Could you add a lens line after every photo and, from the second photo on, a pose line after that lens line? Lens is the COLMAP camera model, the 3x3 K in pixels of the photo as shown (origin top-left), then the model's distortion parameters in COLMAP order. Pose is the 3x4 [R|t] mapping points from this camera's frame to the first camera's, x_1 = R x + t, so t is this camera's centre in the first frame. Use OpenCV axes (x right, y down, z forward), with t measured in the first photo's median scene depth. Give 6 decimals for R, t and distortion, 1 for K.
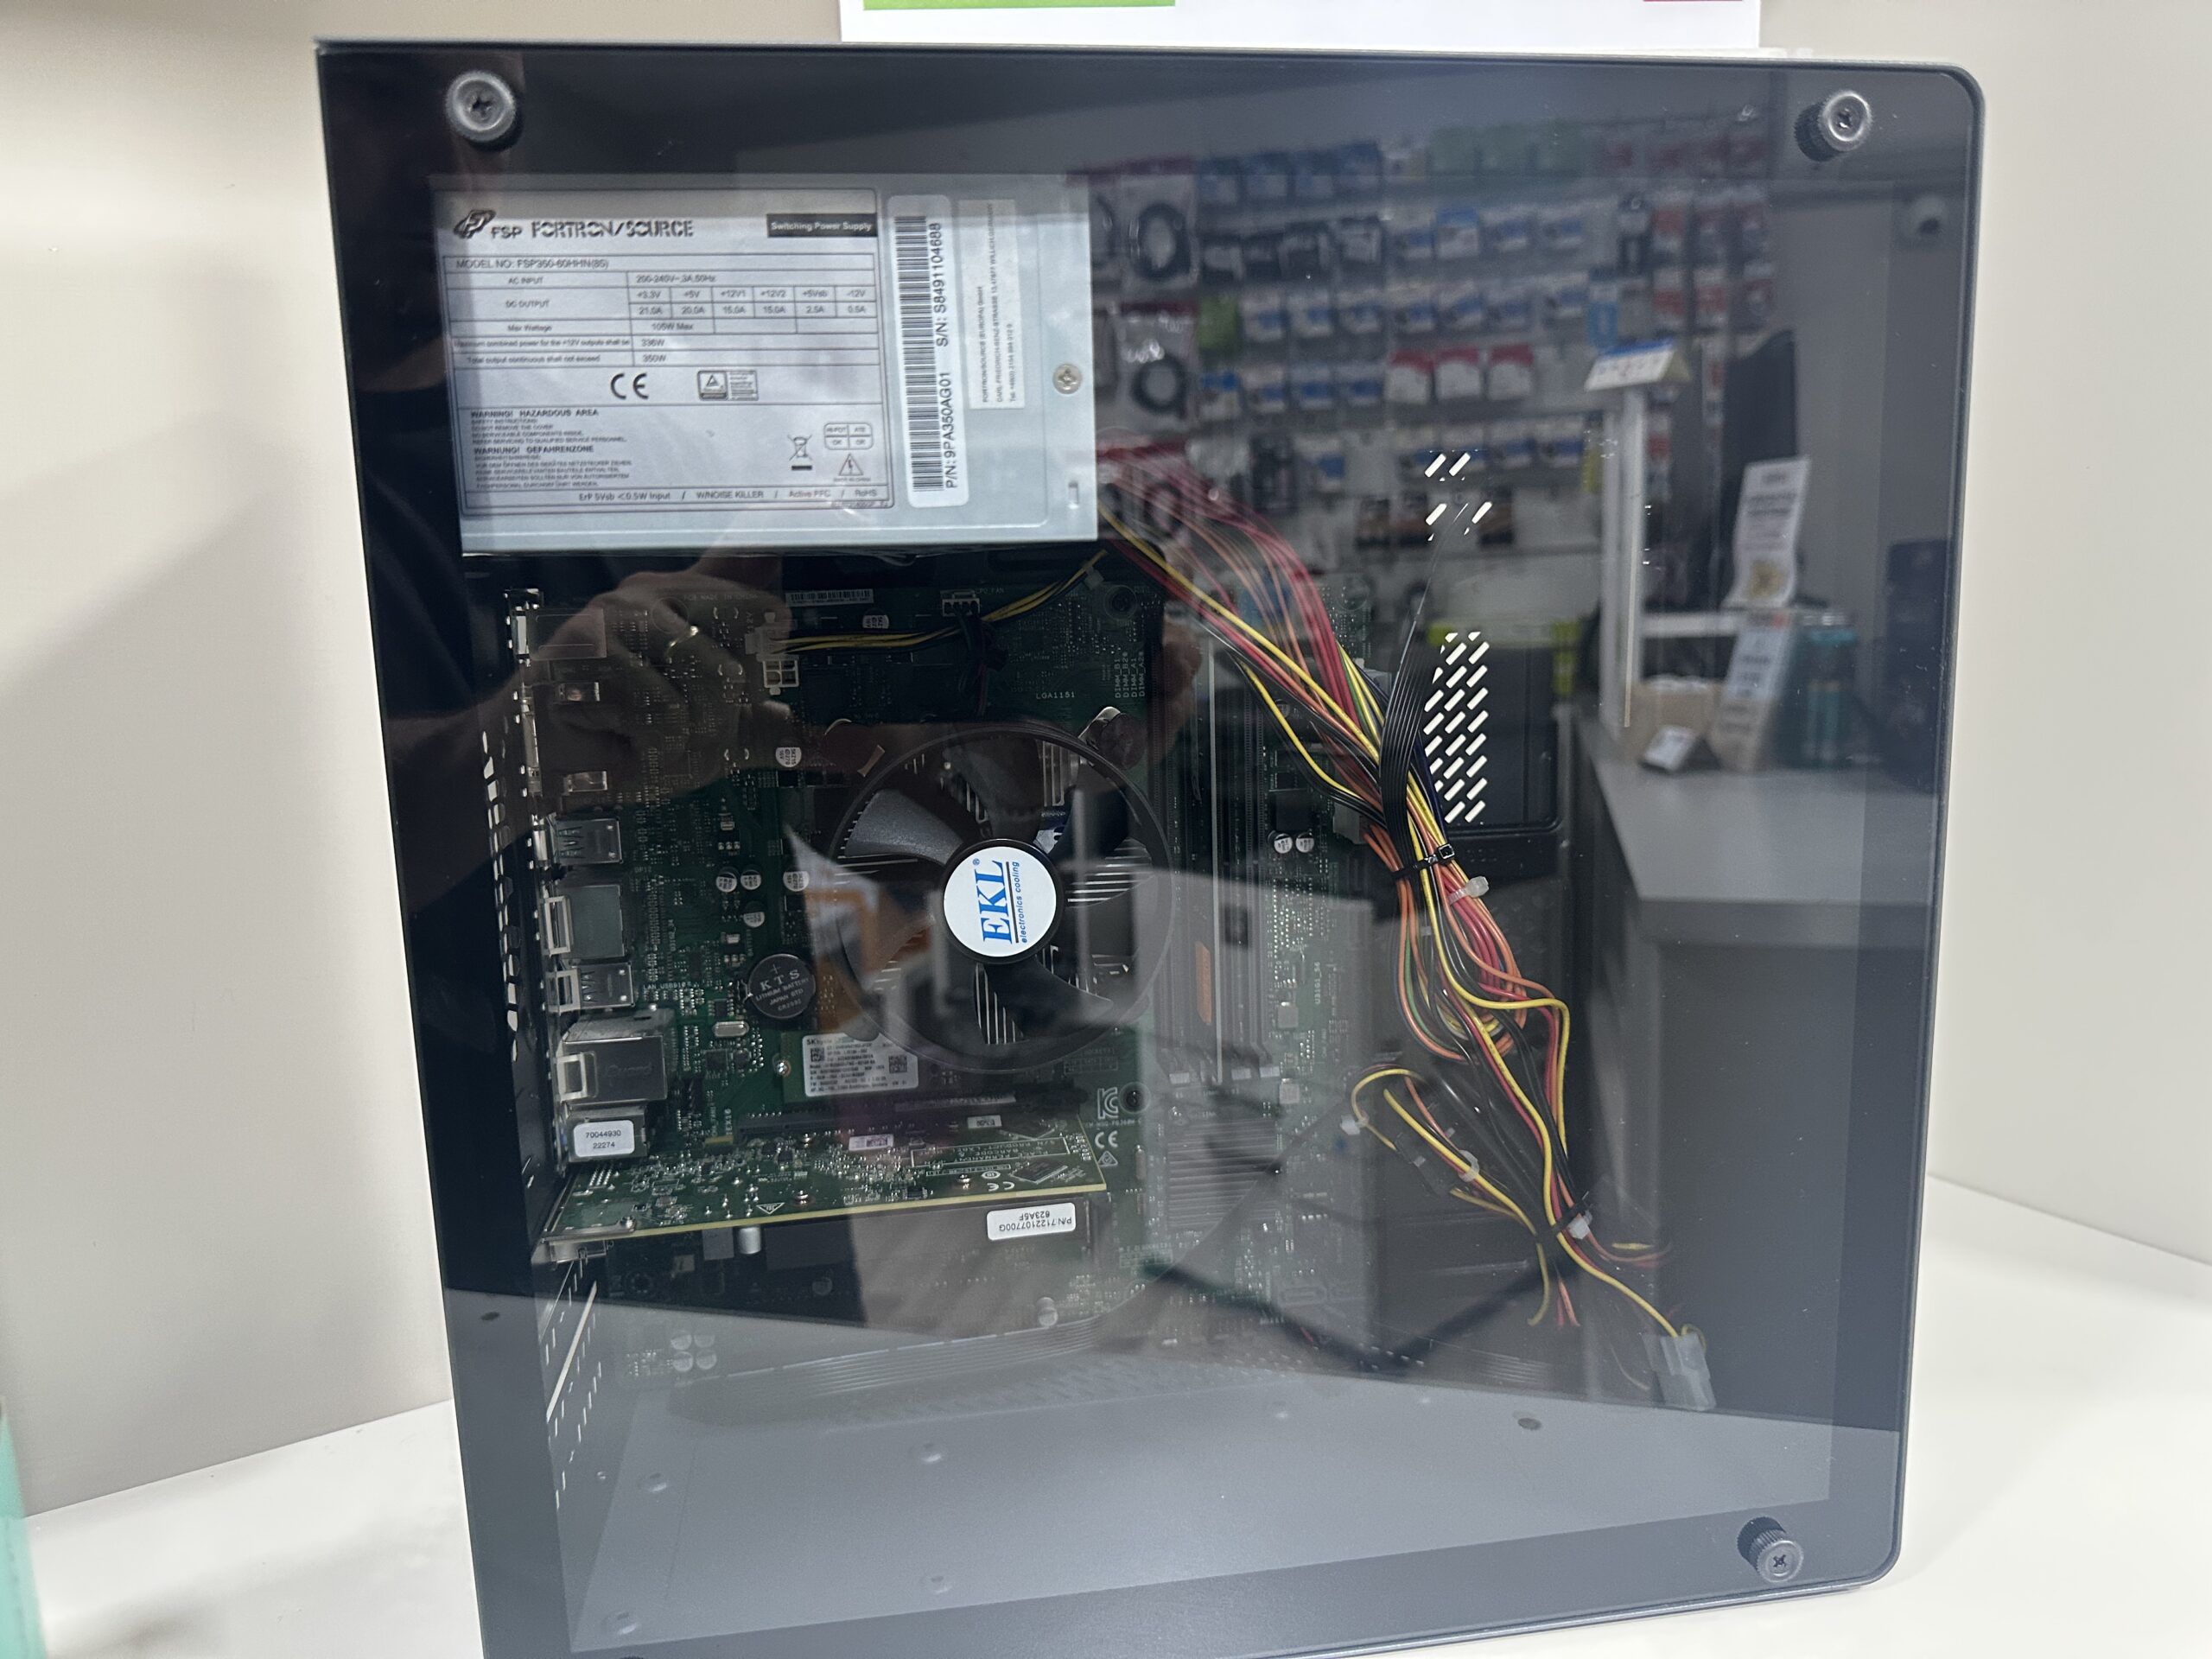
lens RADIAL K [[1534.8, 0, 1188.8], [0, 1534.8, 828.8], [0, 0, 1]] dist [0.079122, -0.201607]
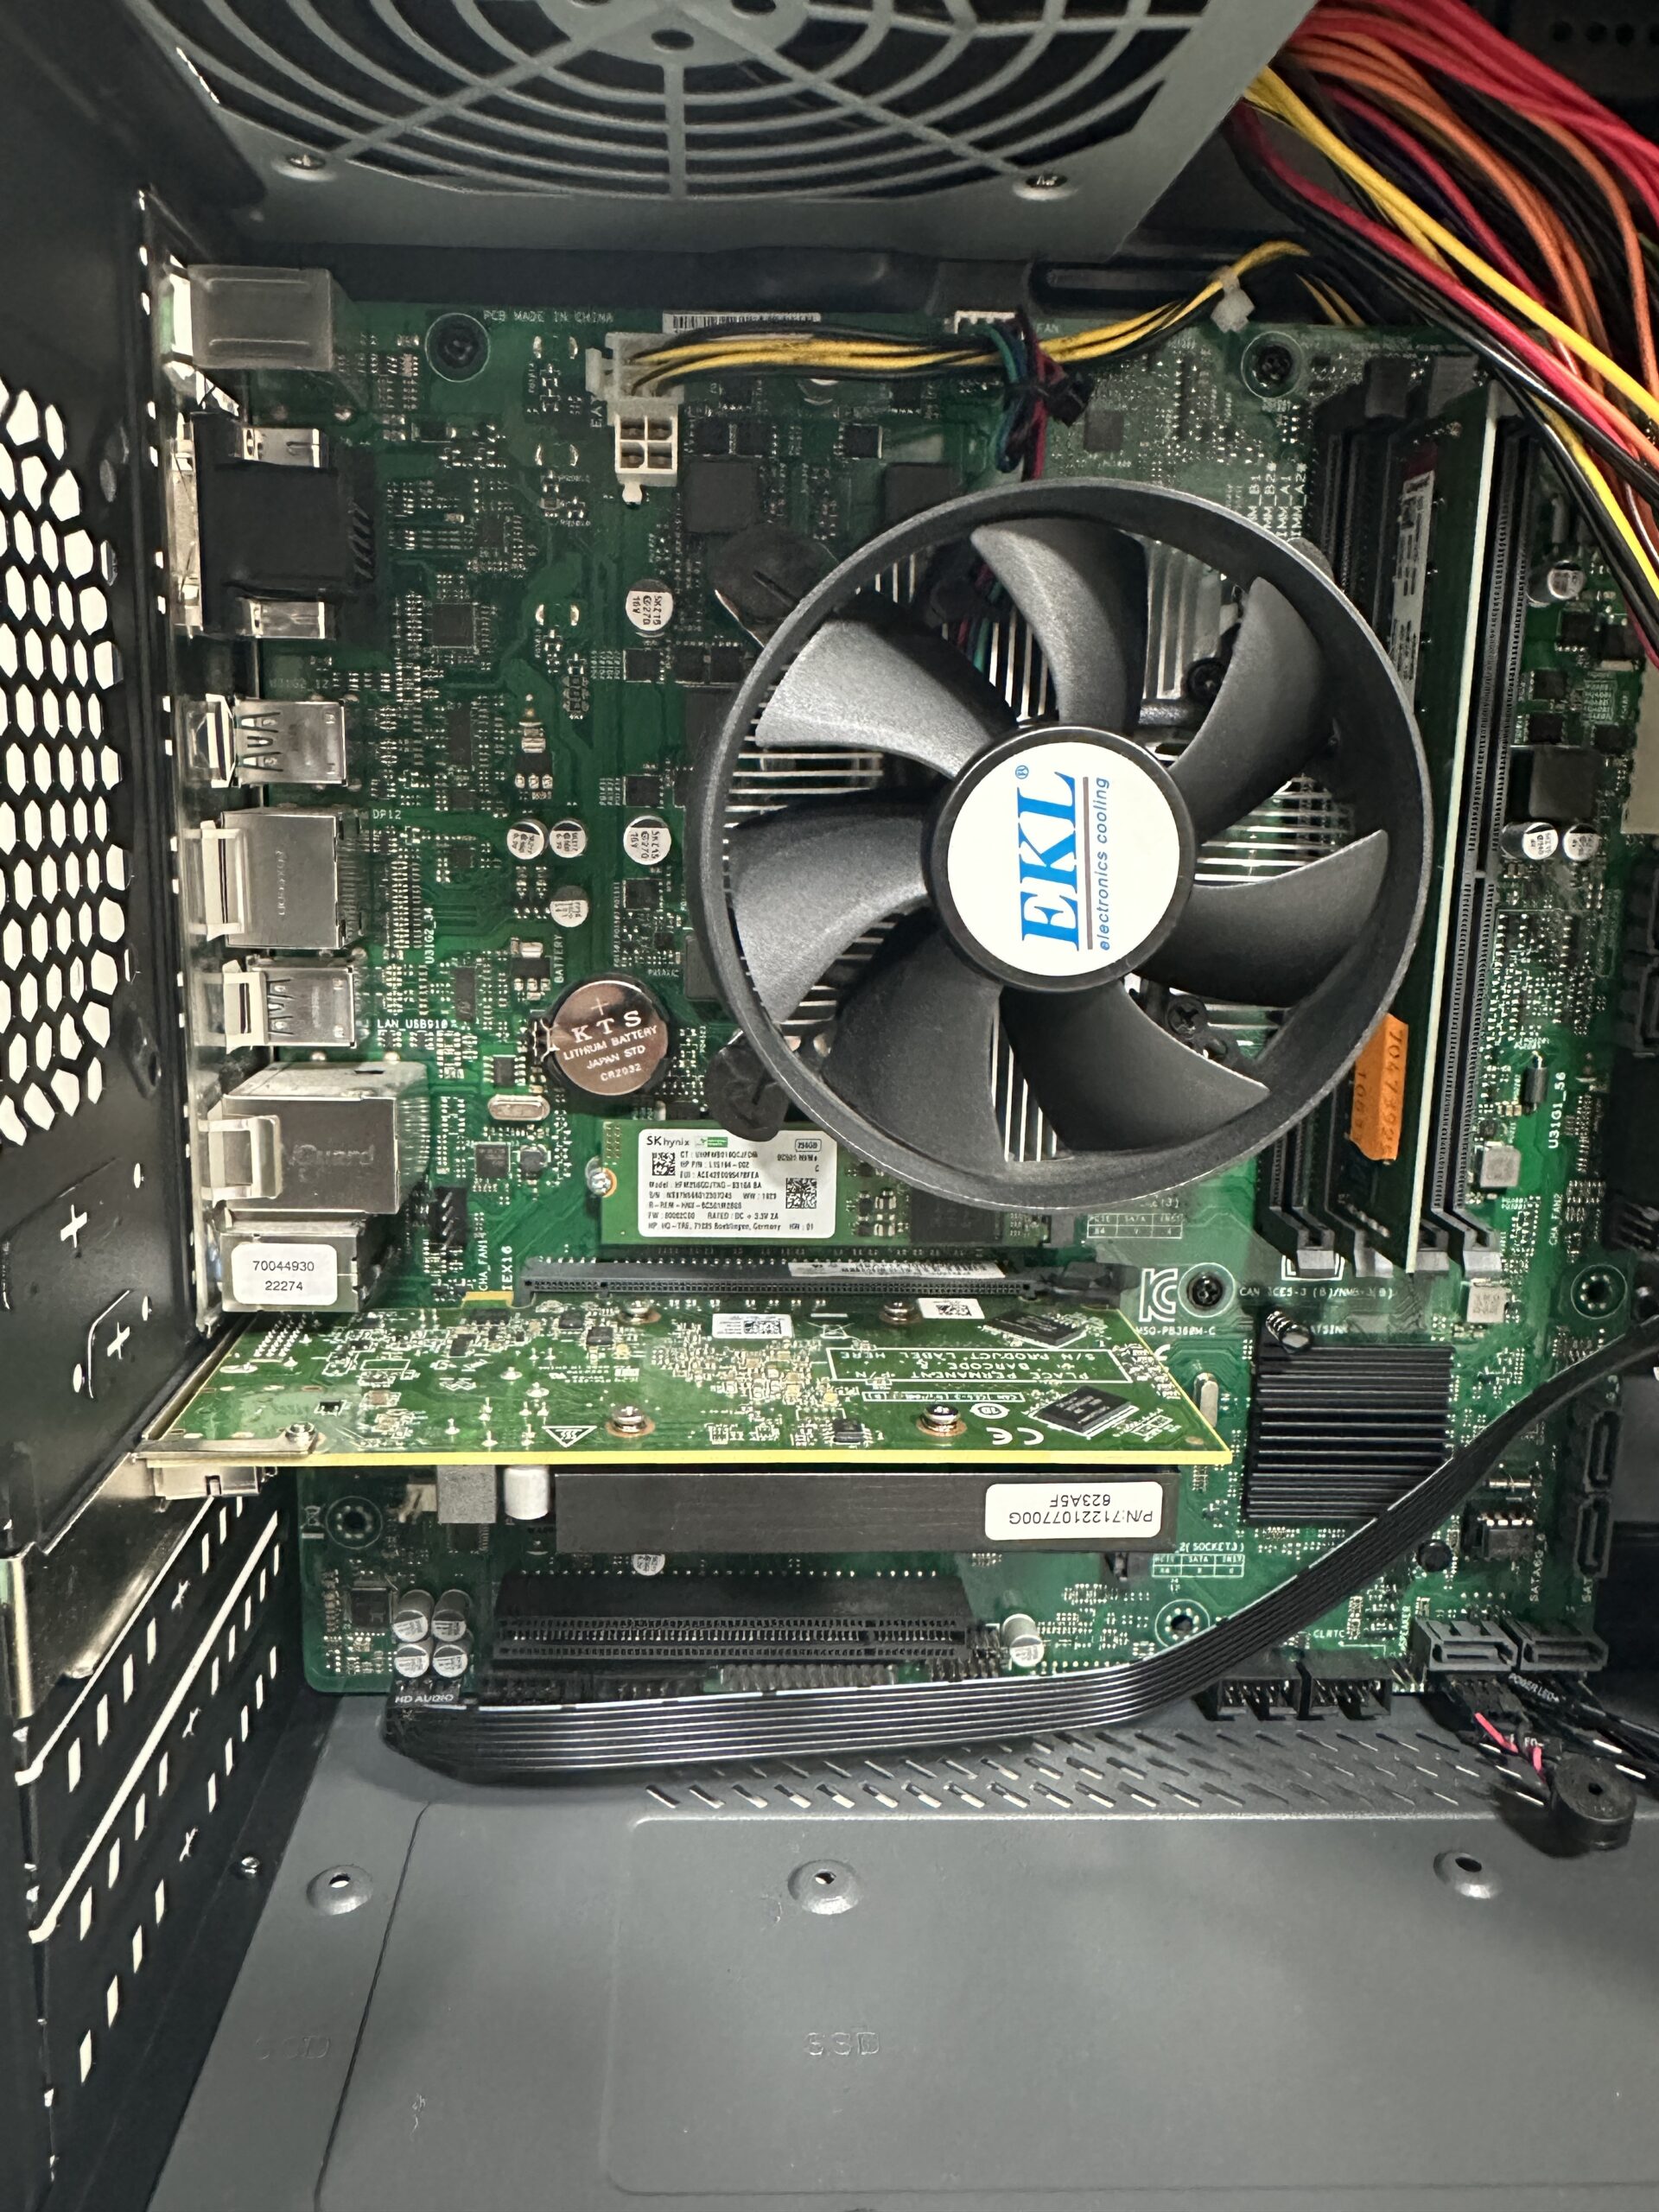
lens RADIAL K [[1562.0, 0, 829.5], [0, 1562.0, 1106.0], [0, 0, 1]] dist [-0.050060, 0.000396]
pose [[0.991347, 0.073727, -0.108611, -0.124564], [-0.068111, 0.996185, 0.054550, 0.093593], [0.112219, -0.046680, 0.992586, 0.457321]]
